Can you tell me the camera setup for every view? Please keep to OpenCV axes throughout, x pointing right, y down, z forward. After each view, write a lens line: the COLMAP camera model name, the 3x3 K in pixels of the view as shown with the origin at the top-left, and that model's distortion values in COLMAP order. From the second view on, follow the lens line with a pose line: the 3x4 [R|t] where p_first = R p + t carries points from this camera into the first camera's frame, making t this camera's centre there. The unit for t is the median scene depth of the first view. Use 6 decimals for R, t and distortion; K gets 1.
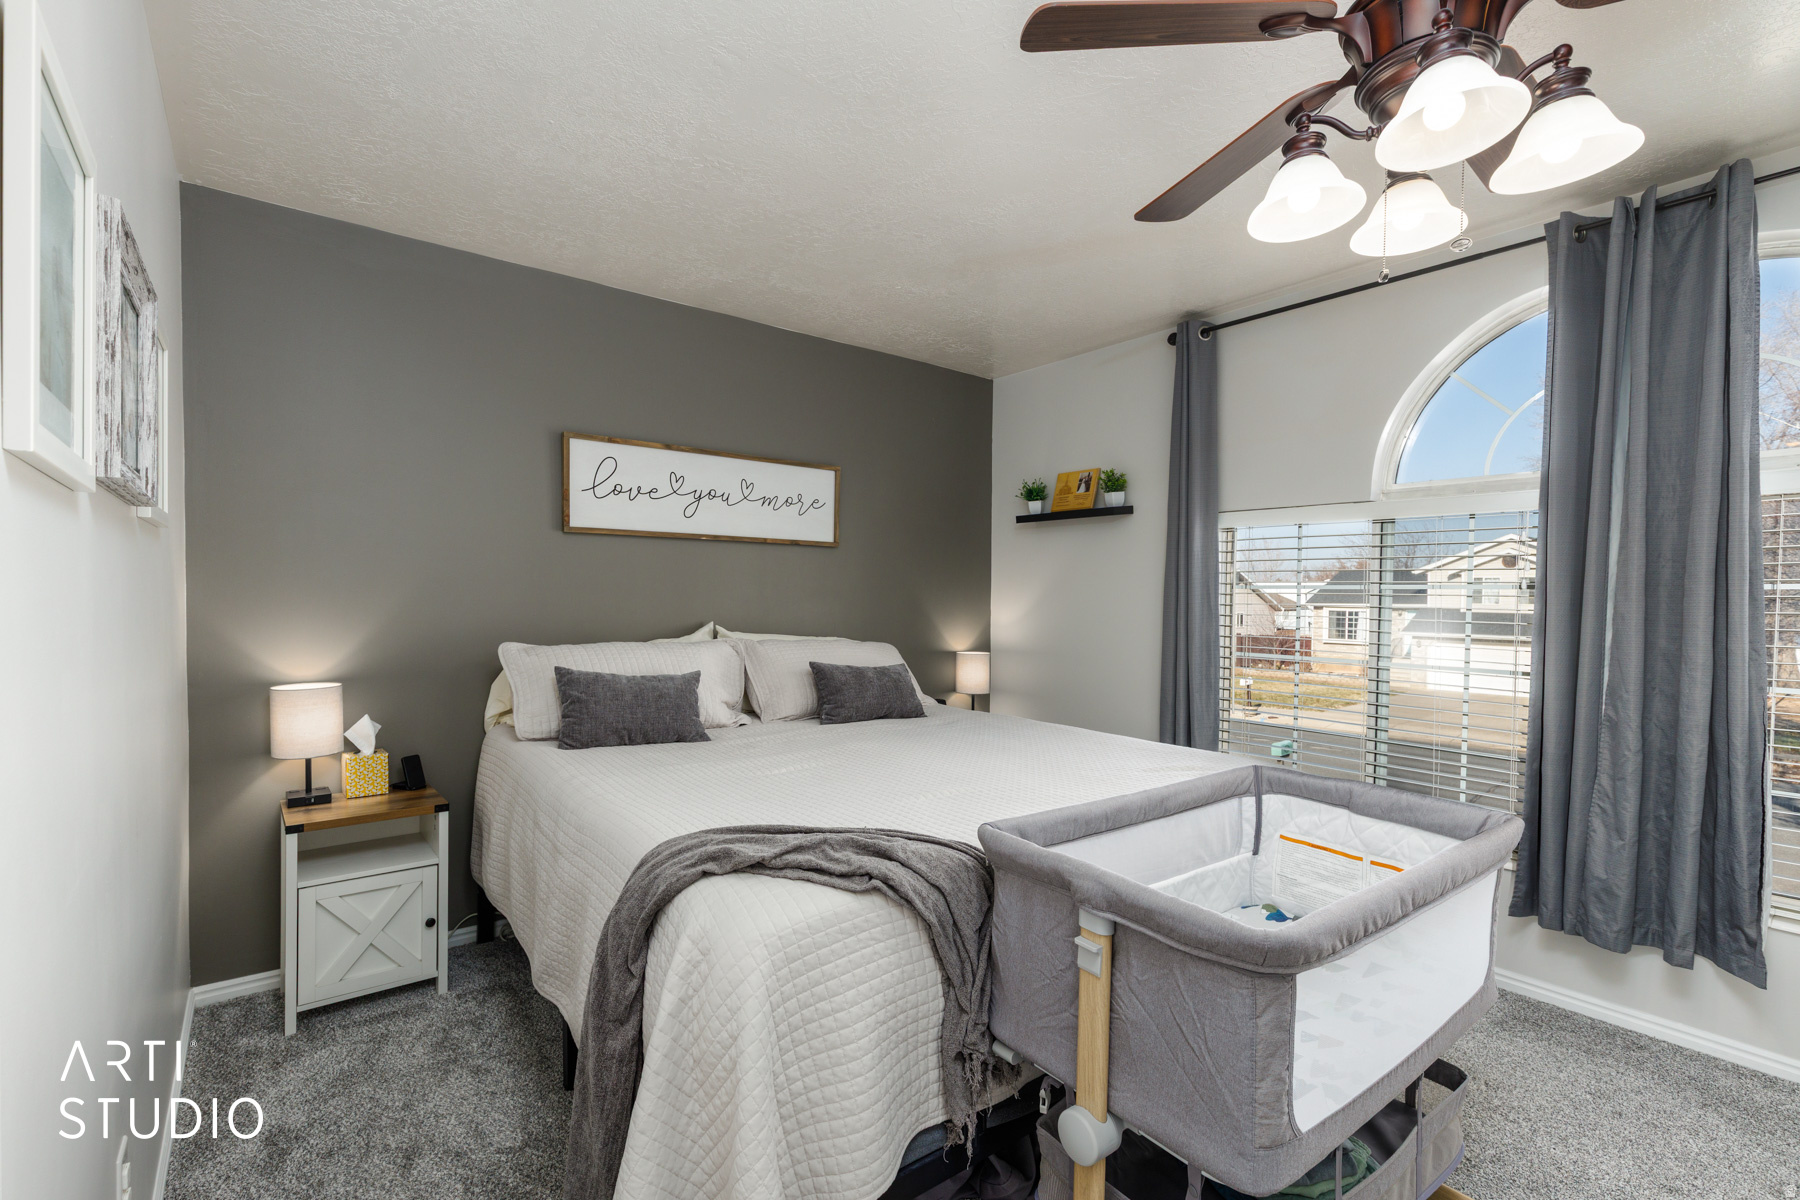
lens RADIAL K [[809.5, 0, 901.7], [0, 809.5, 593.6], [0, 0, 1]] dist [0.008467, -0.001465]
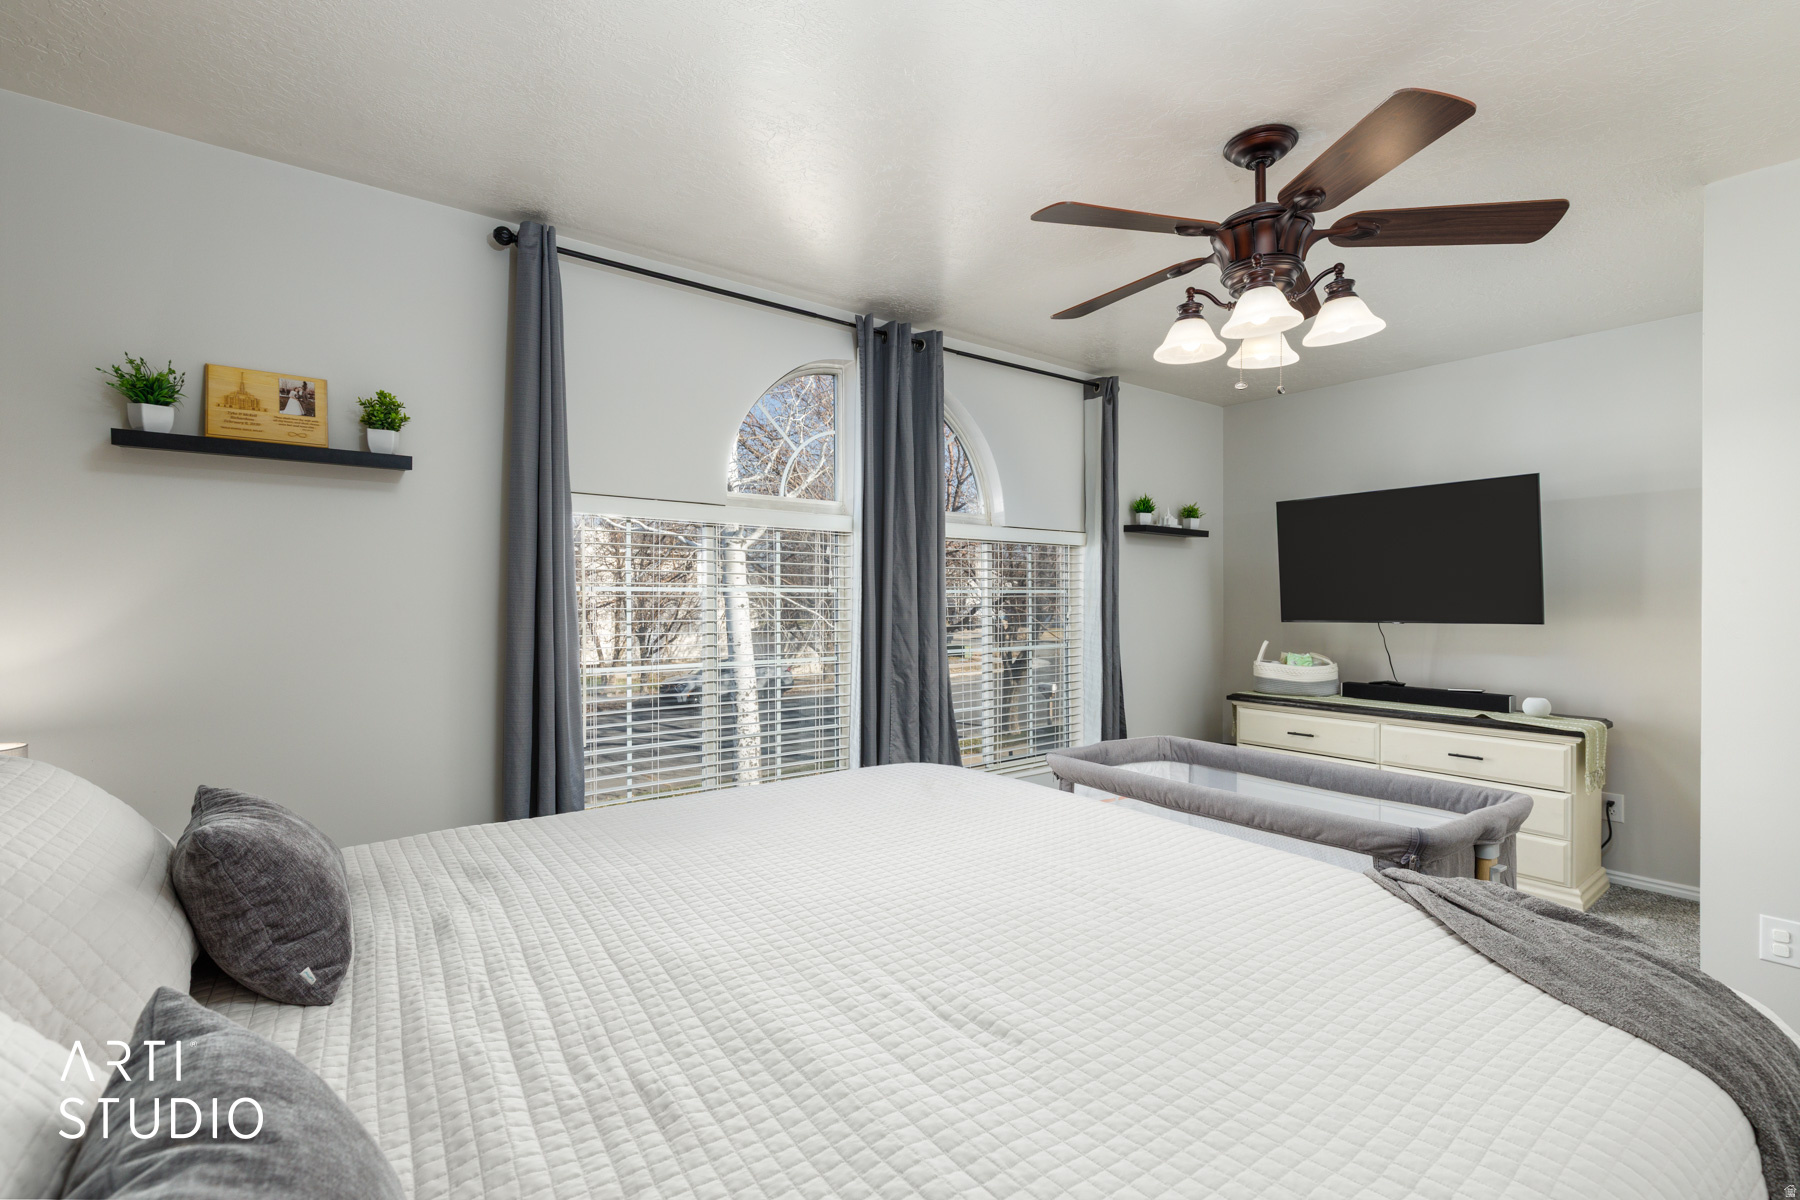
lens RADIAL K [[824.6, 0, 895.9], [0, 824.6, 576.6], [0, 0, 1]] dist [0.003120, -0.000336]
pose [[0.008600, 0.007272, 0.999937, -0.357484], [-0.011821, 0.999904, -0.007170, -0.015196], [-0.999893, -0.011759, 0.008685, 0.609225]]
